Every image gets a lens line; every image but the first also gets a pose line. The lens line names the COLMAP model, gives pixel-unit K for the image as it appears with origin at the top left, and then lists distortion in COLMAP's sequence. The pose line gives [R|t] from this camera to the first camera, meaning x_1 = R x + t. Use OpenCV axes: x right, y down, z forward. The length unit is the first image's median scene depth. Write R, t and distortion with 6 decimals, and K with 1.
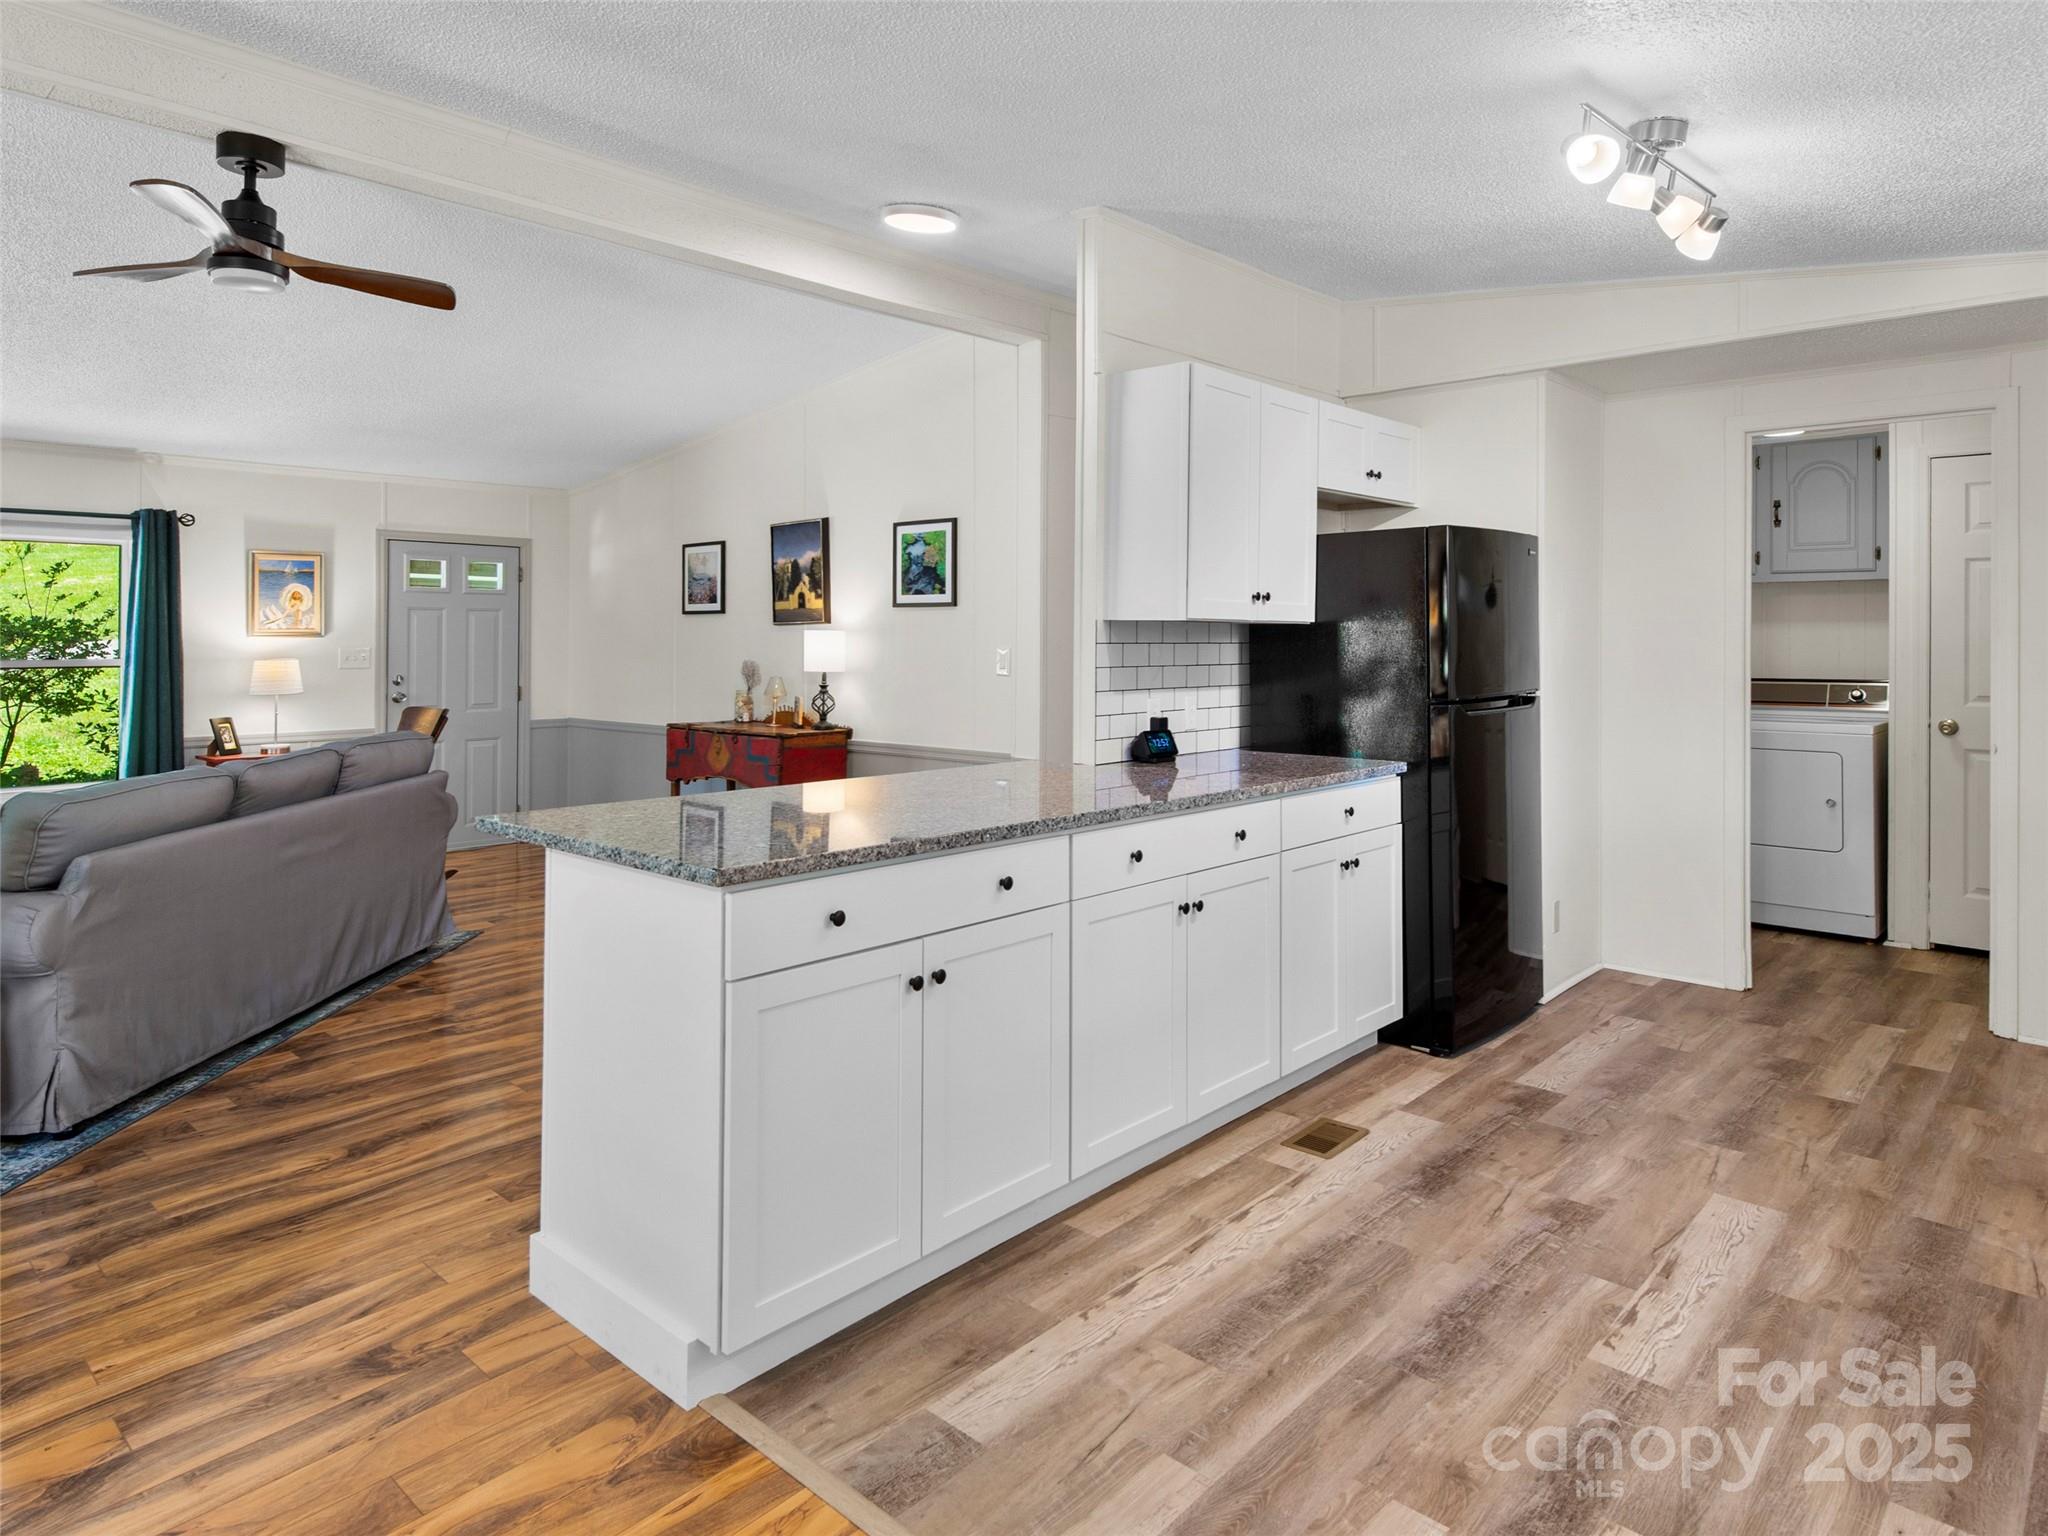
lens RADIAL K [[1222.0, 0, 970.3], [0, 1222.0, 633.7], [0, 0, 1]] dist [0.027535, -0.015237]
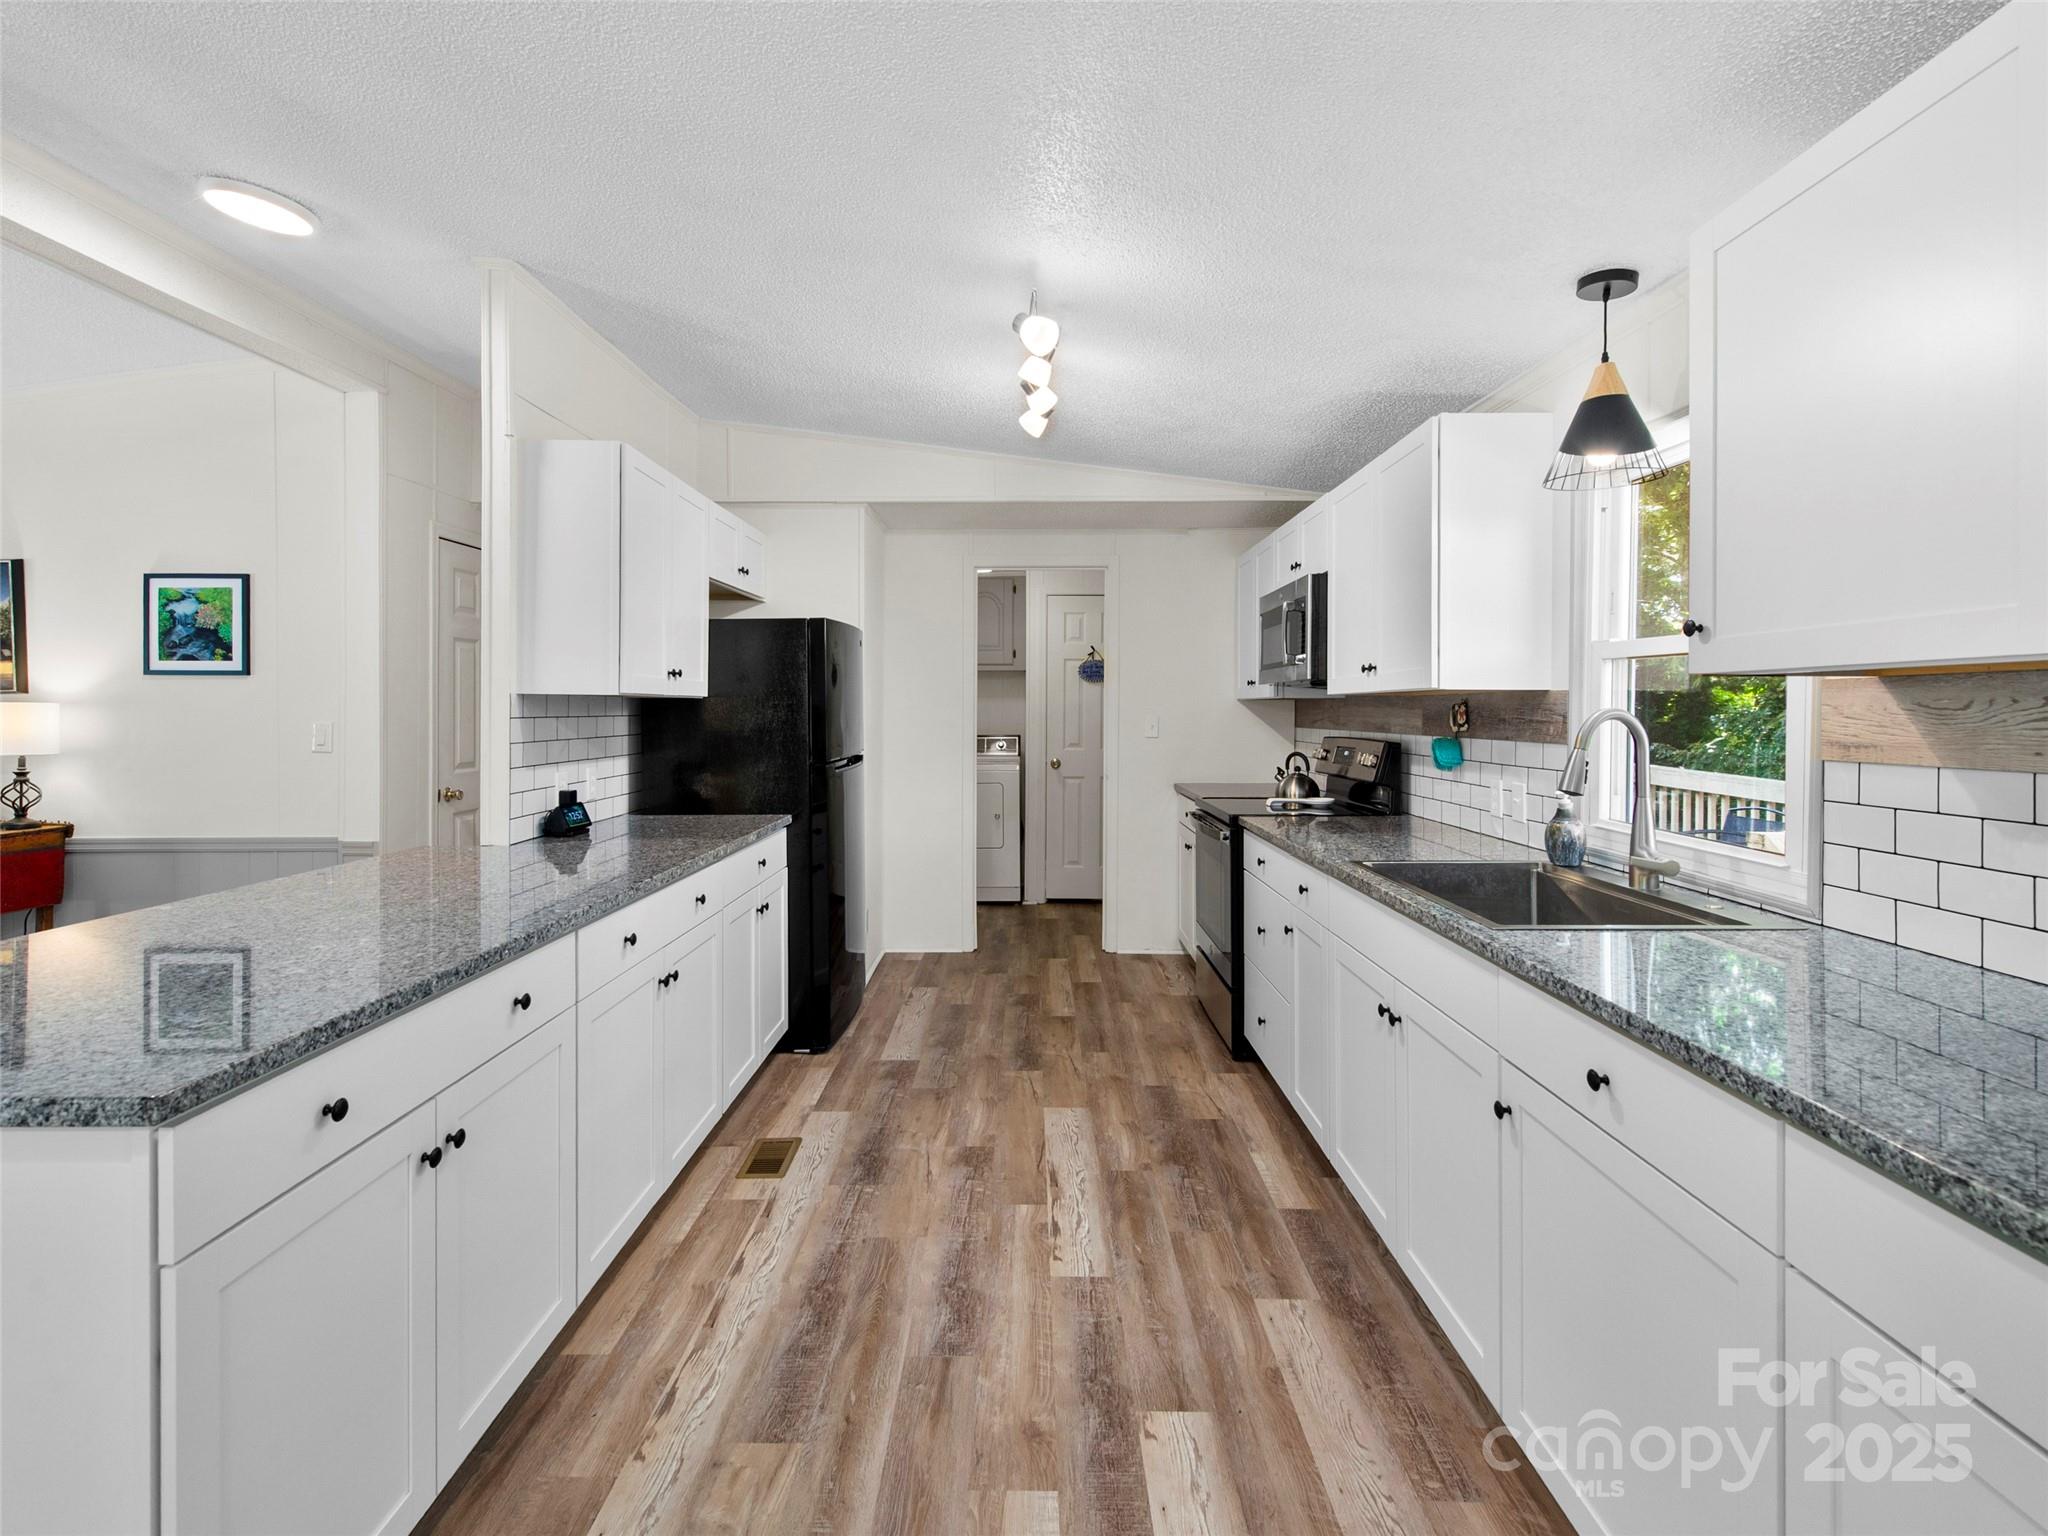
lens RADIAL K [[942.5, 0, 1013.5], [0, 942.5, 713.2], [0, 0, 1]] dist [0.018349, -0.008598]
pose [[0.729689, -0.007093, 0.683742, -0.101394], [-0.000478, 0.999941, 0.010883, -0.003716], [-0.683779, -0.008268, 0.729642, 0.163985]]
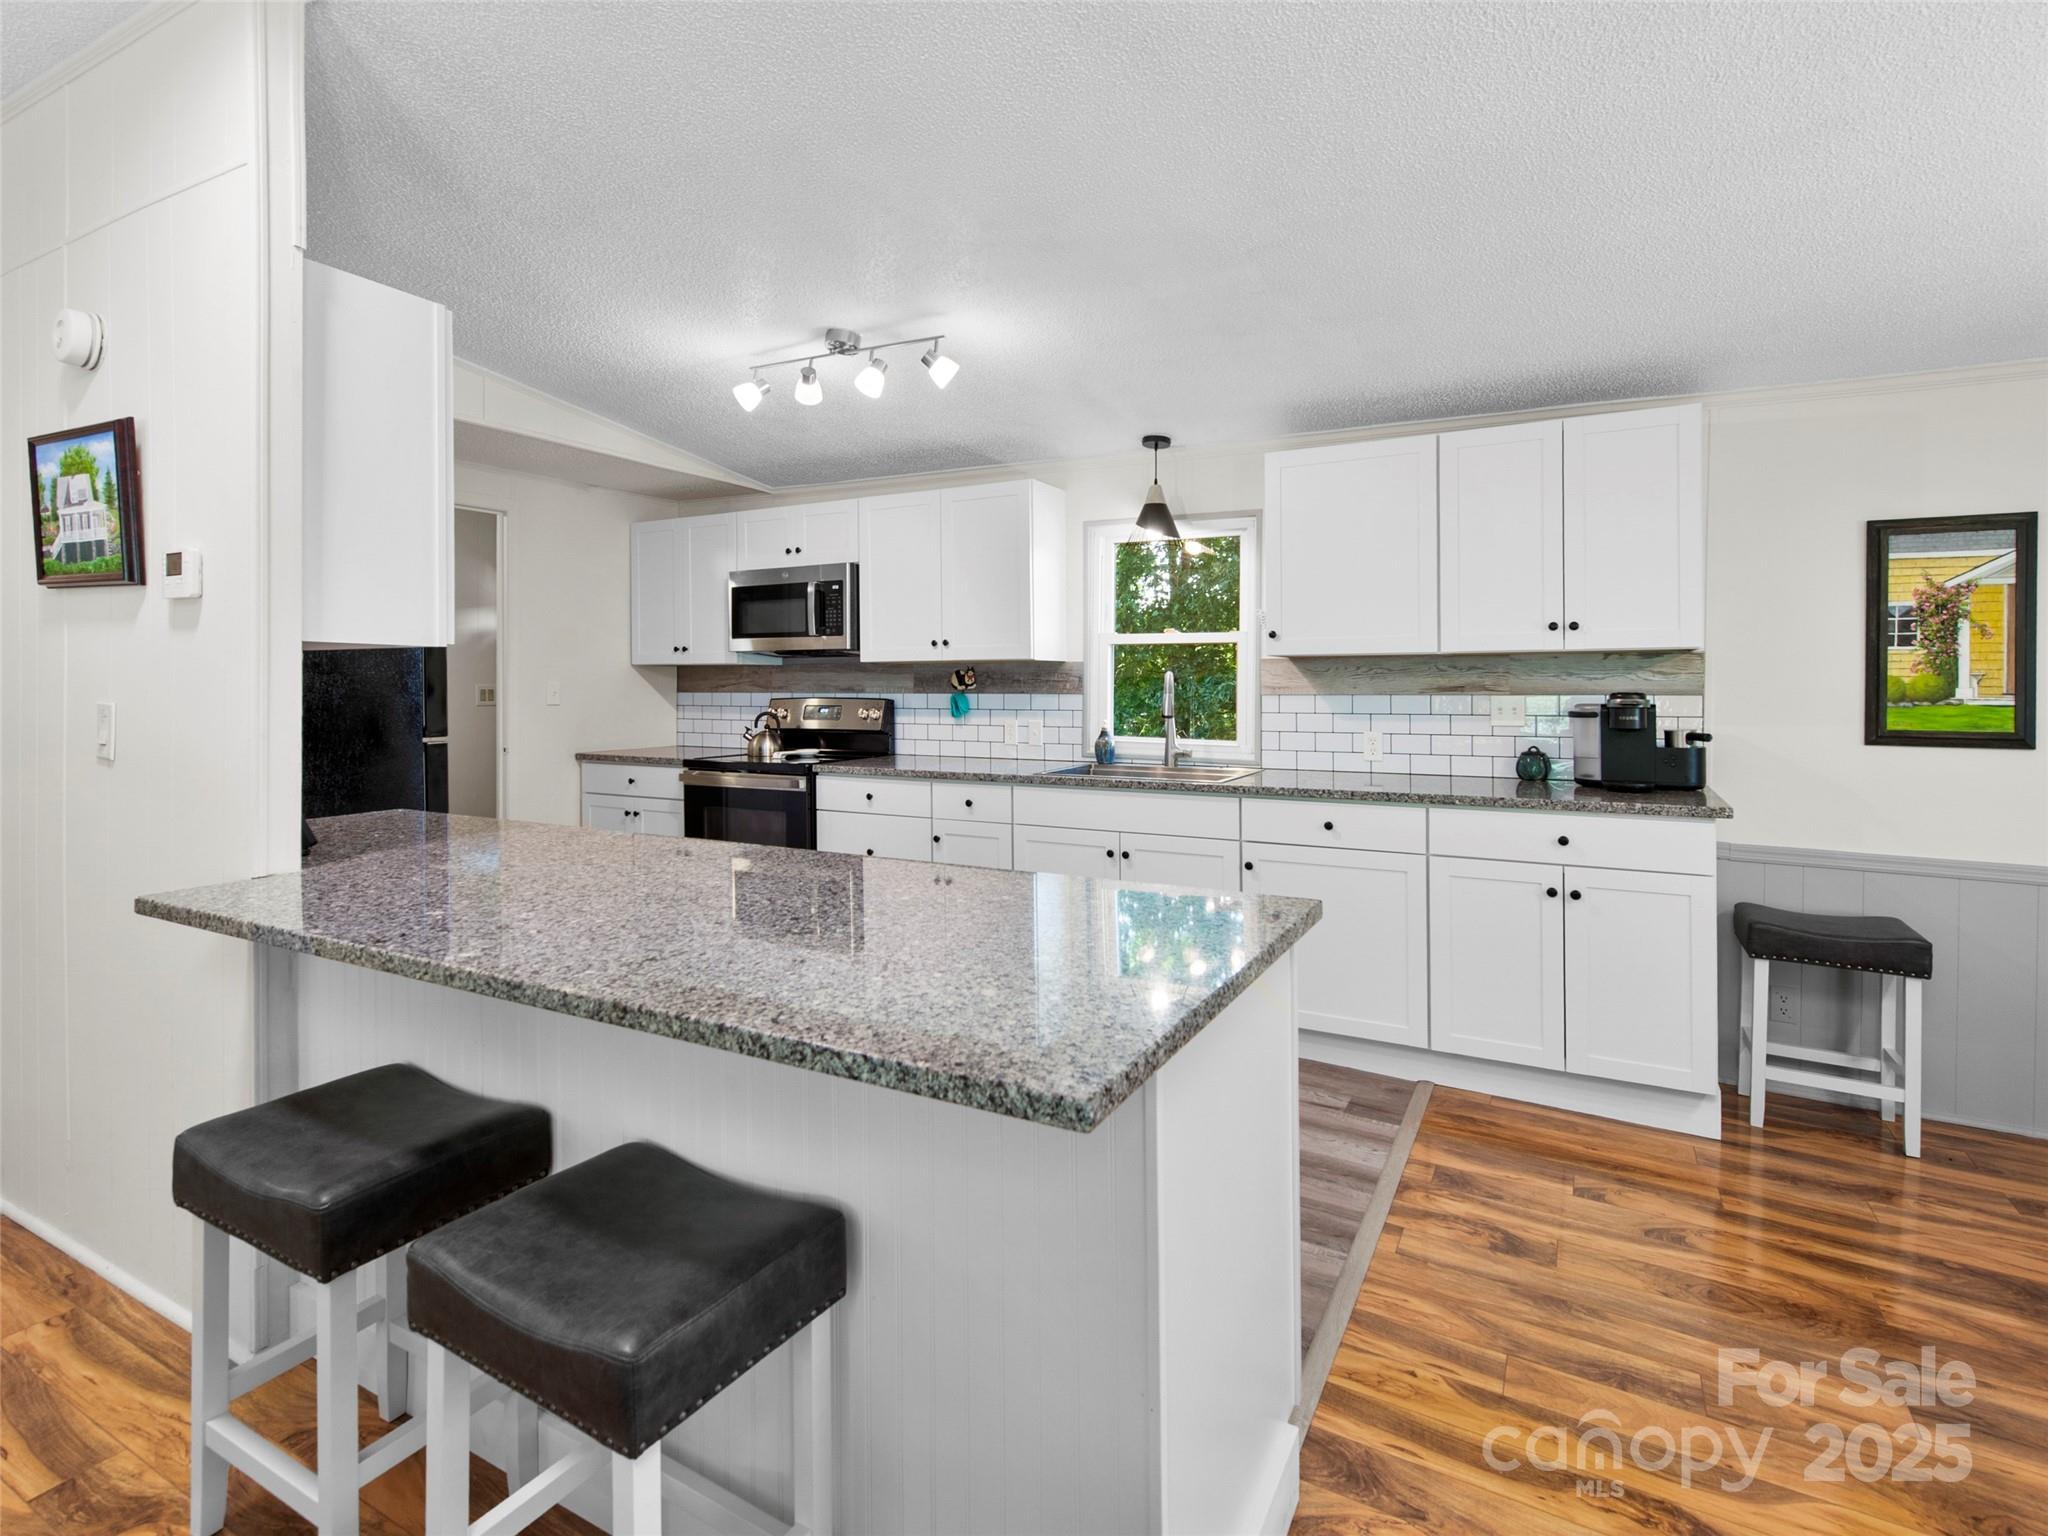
lens RADIAL K [[1006.6, 0, 1028.9], [0, 1006.6, 687.4], [0, 0, 1]] dist [0.000478, -0.001187]
pose [[-0.260174, -0.009811, 0.965512, -0.431308], [-0.005040, 0.999949, 0.008803, 0.006080], [-0.965549, -0.002576, -0.260210, 0.673826]]
